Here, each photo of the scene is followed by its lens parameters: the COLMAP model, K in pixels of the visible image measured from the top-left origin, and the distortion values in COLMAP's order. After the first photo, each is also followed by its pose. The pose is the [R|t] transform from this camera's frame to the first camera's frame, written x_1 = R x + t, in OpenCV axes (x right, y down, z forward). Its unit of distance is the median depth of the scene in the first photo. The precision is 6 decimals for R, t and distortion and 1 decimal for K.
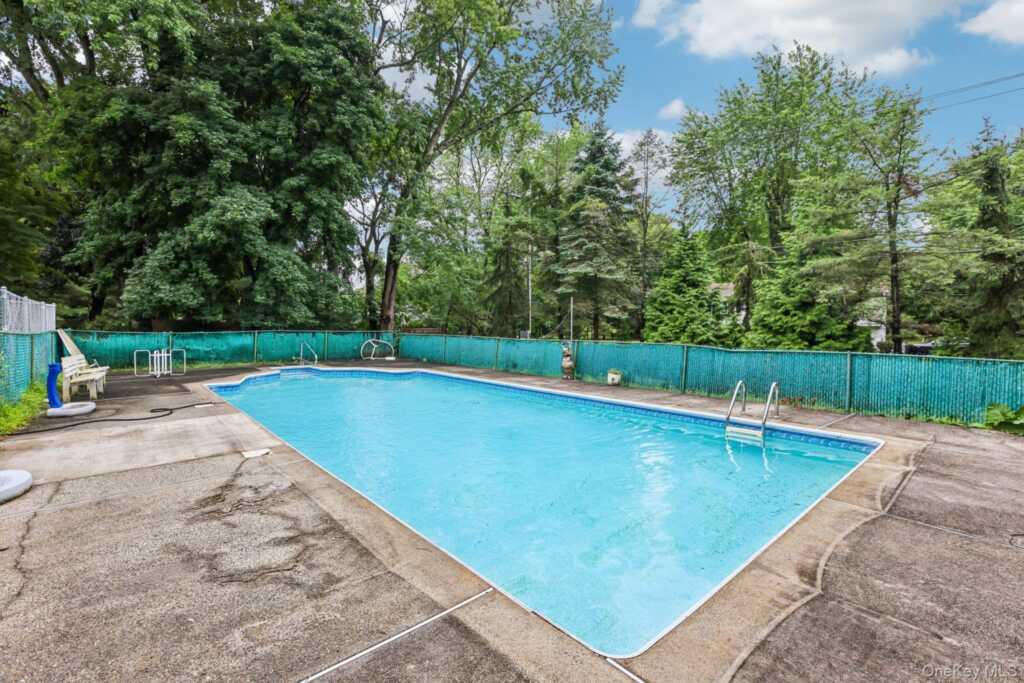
lens RADIAL K [[460.5, 0, 519.7], [0, 460.5, 341.0], [0, 0, 1]] dist [-0.014434, 0.001889]
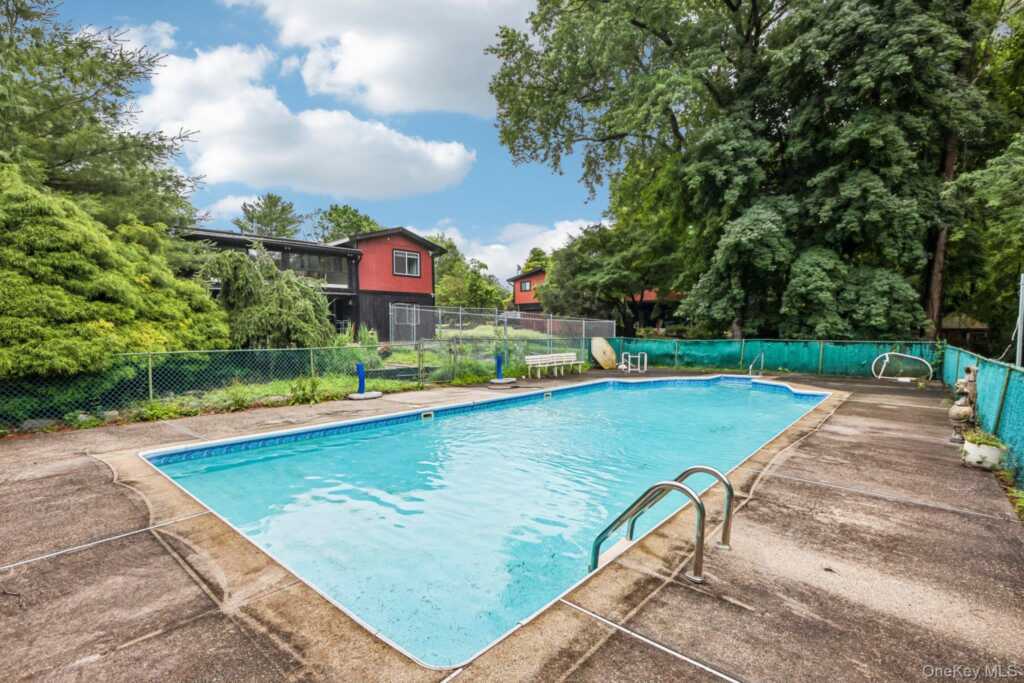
lens RADIAL K [[460.5, 0, 520.5], [0, 460.5, 335.7], [0, 0, 1]] dist [-0.014434, 0.001889]
pose [[0.126460, -0.001934, -0.991970, 1.788903], [-0.027814, 0.999598, -0.005494, -0.050489], [0.991582, 0.028285, 0.126355, 1.580745]]
